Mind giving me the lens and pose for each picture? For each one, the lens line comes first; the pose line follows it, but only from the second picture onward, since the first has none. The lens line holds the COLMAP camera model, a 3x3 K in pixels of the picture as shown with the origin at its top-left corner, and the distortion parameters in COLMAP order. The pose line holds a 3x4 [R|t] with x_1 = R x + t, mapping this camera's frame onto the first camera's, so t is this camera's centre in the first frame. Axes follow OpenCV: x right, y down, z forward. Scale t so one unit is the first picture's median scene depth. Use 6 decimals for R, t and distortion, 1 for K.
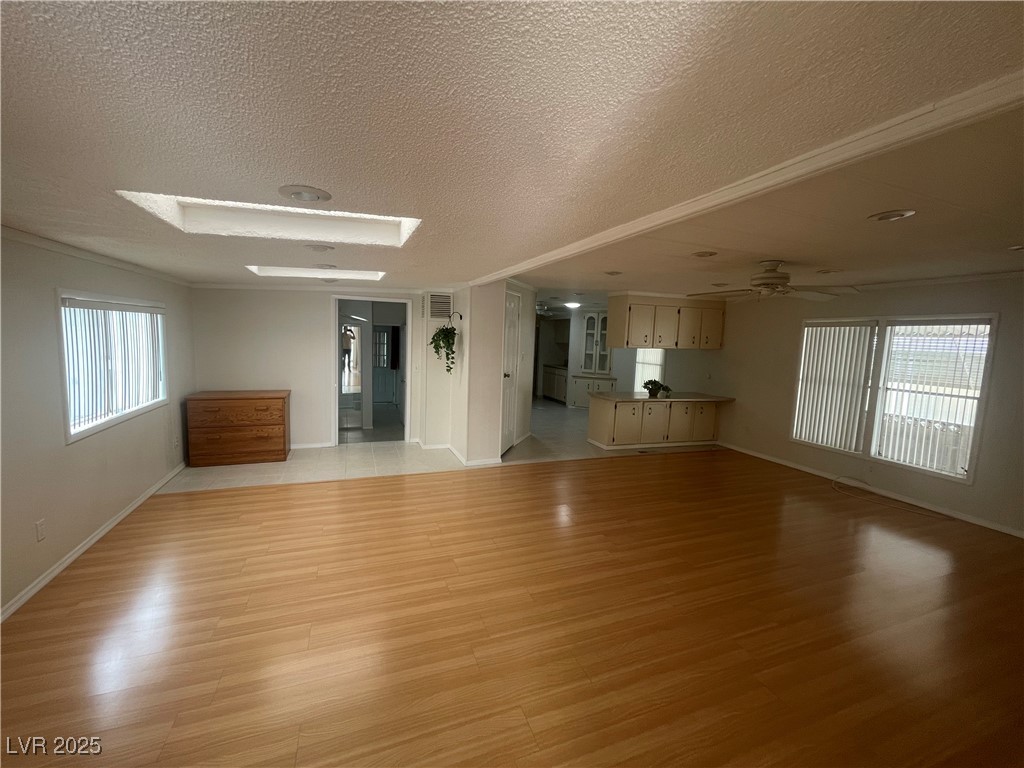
lens RADIAL K [[414.3, 0, 509.7], [0, 414.3, 381.3], [0, 0, 1]] dist [-0.000006, 0.000210]
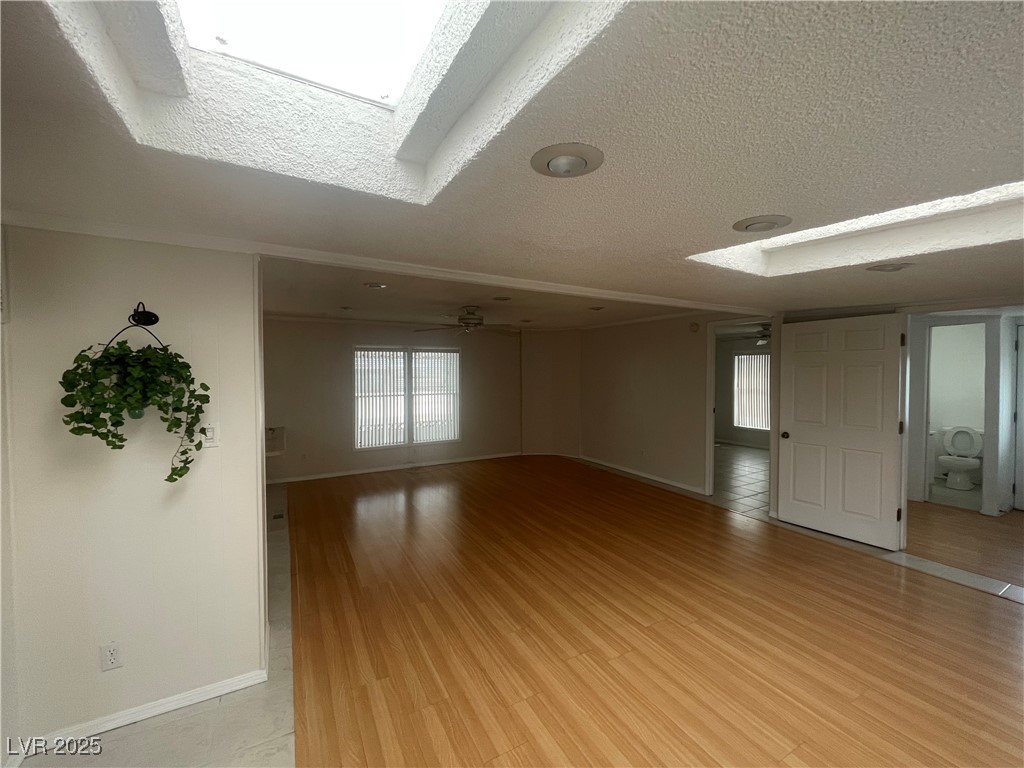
lens RADIAL K [[414.3, 0, 509.7], [0, 414.3, 381.3], [0, 0, 1]] dist [-0.000006, 0.000210]
pose [[-0.138010, -0.063632, 0.988385, -0.535471], [0.095827, 0.992394, 0.077270, -0.102013], [-0.985784, 0.105378, -0.130863, 0.781987]]
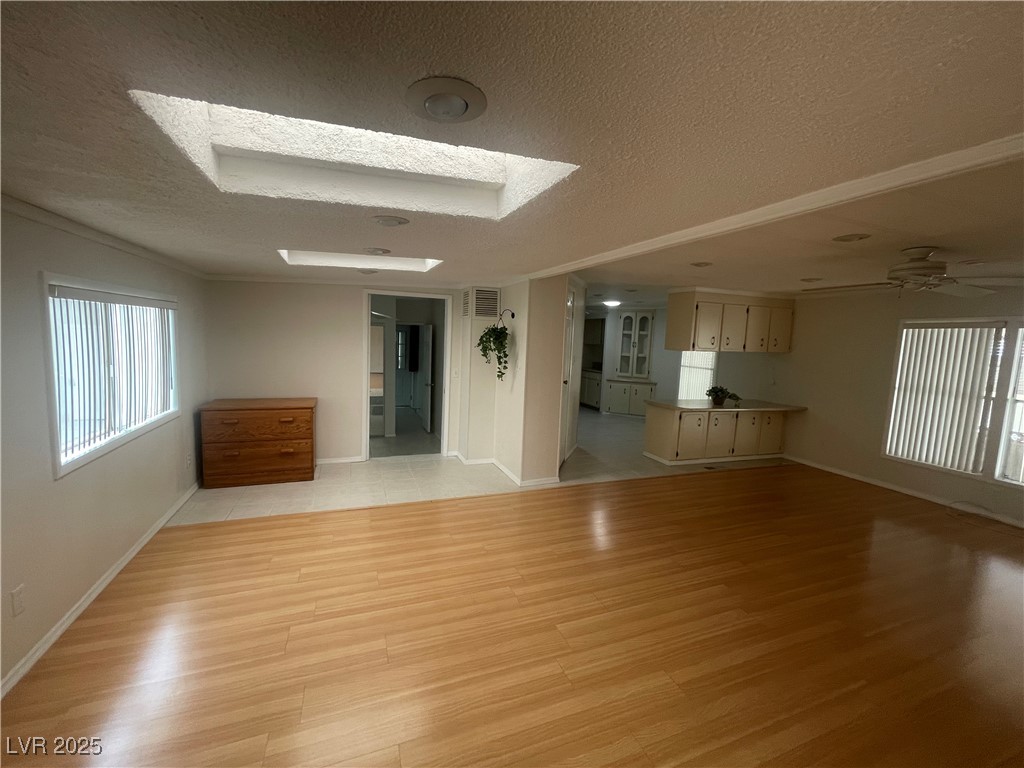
lens RADIAL K [[414.3, 0, 509.7], [0, 414.3, 381.3], [0, 0, 1]] dist [-0.000006, 0.000210]
pose [[0.999987, 0.004658, 0.001895, -0.131179], [-0.004657, 0.999989, -0.000150, -0.015924], [-0.001896, 0.000142, 0.999998, 0.131467]]
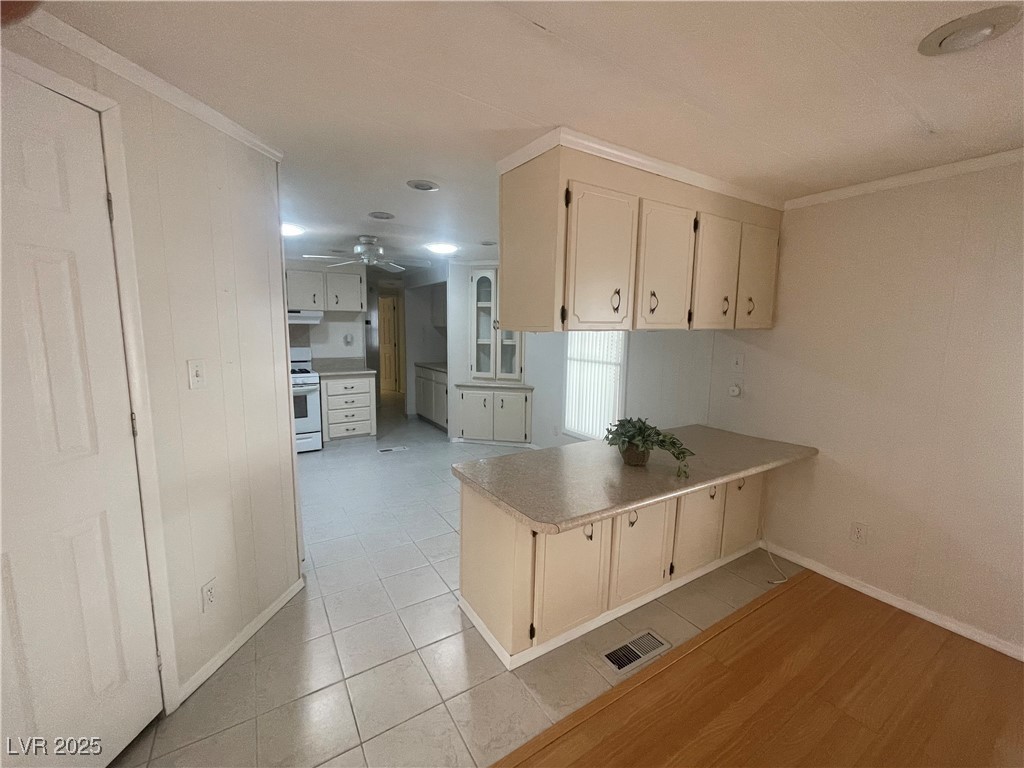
lens RADIAL K [[412.8, 0, 505.3], [0, 412.8, 382.9], [0, 0, 1]] dist [0.014697, 0.000051]
pose [[0.981896, -0.050151, 0.182659, 0.217355], [0.043511, 0.998244, 0.040184, -0.066551], [-0.184354, -0.031509, 0.982355, 0.834769]]
